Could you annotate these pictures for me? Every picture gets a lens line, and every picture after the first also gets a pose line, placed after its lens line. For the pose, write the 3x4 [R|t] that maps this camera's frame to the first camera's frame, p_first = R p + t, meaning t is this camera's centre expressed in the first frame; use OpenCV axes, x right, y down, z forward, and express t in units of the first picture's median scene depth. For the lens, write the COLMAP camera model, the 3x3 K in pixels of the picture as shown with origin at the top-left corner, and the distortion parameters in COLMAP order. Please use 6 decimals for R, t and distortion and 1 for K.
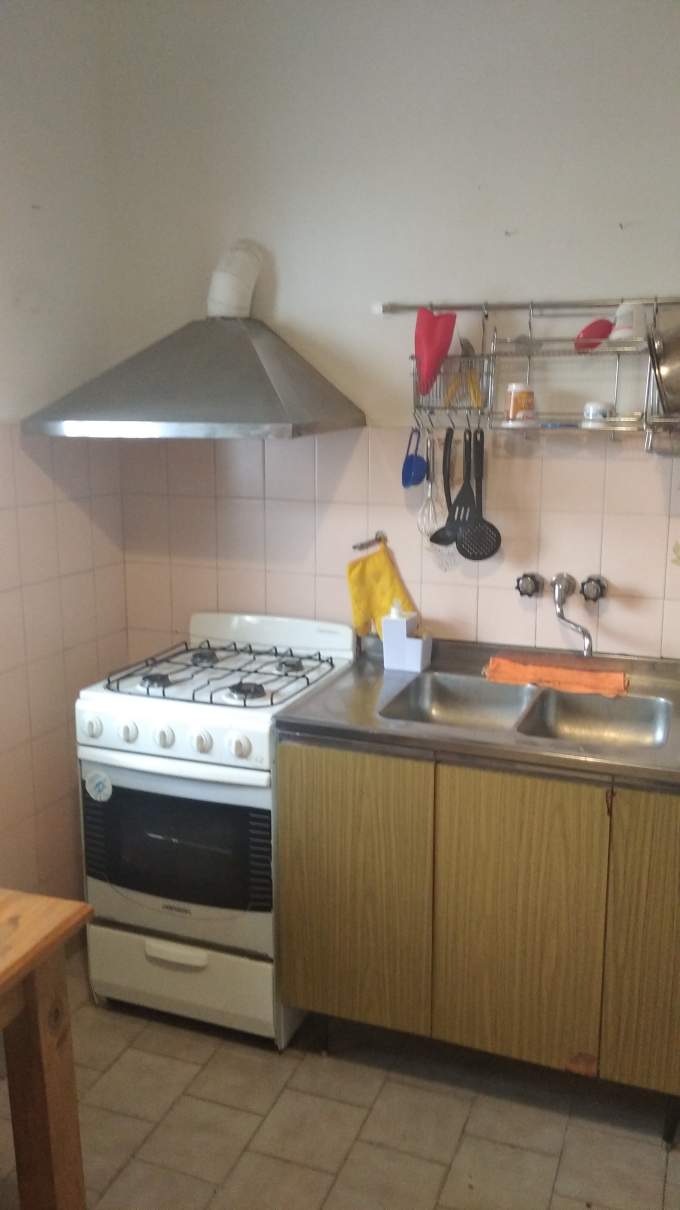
lens RADIAL K [[1010.8, 0, 340.0], [0, 1010.8, 605.0], [0, 0, 1]] dist [0.102648, -0.175490]
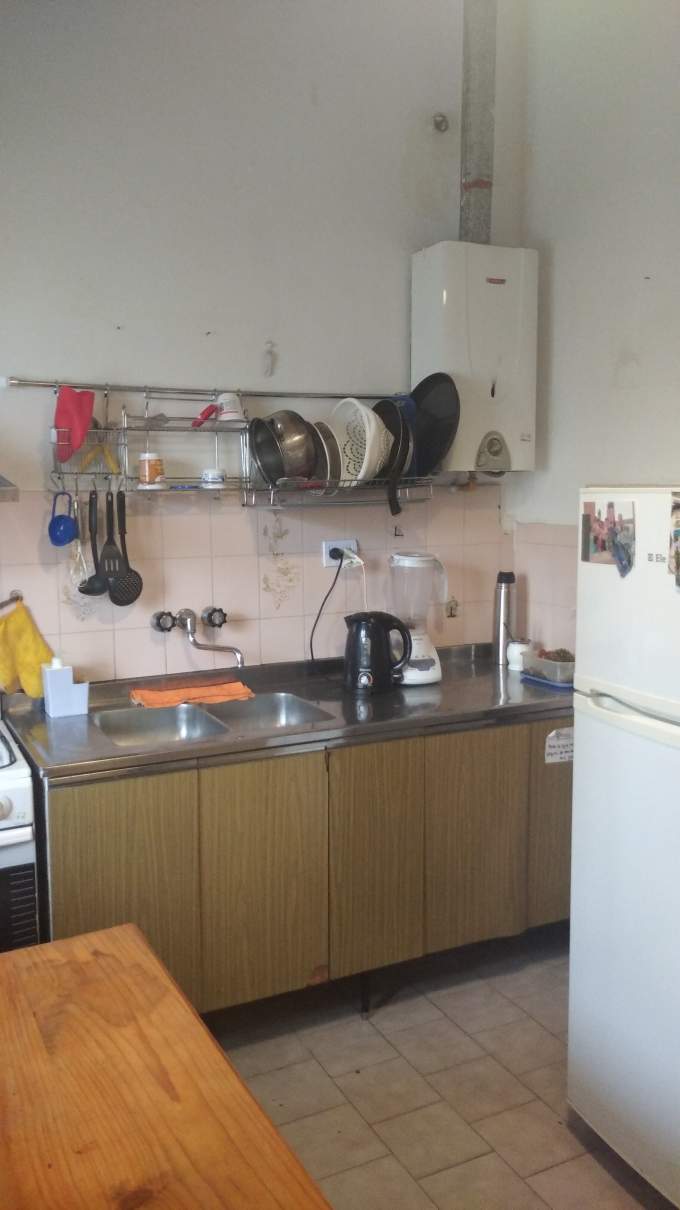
lens RADIAL K [[1045.5, 0, 340.0], [0, 1045.5, 605.0], [0, 0, 1]] dist [0.044096, -0.001206]
pose [[0.659668, -0.098409, 0.745087, -0.597873], [0.156040, 0.987721, -0.007696, 0.002402], [-0.735180, 0.121340, 0.666923, 0.038694]]
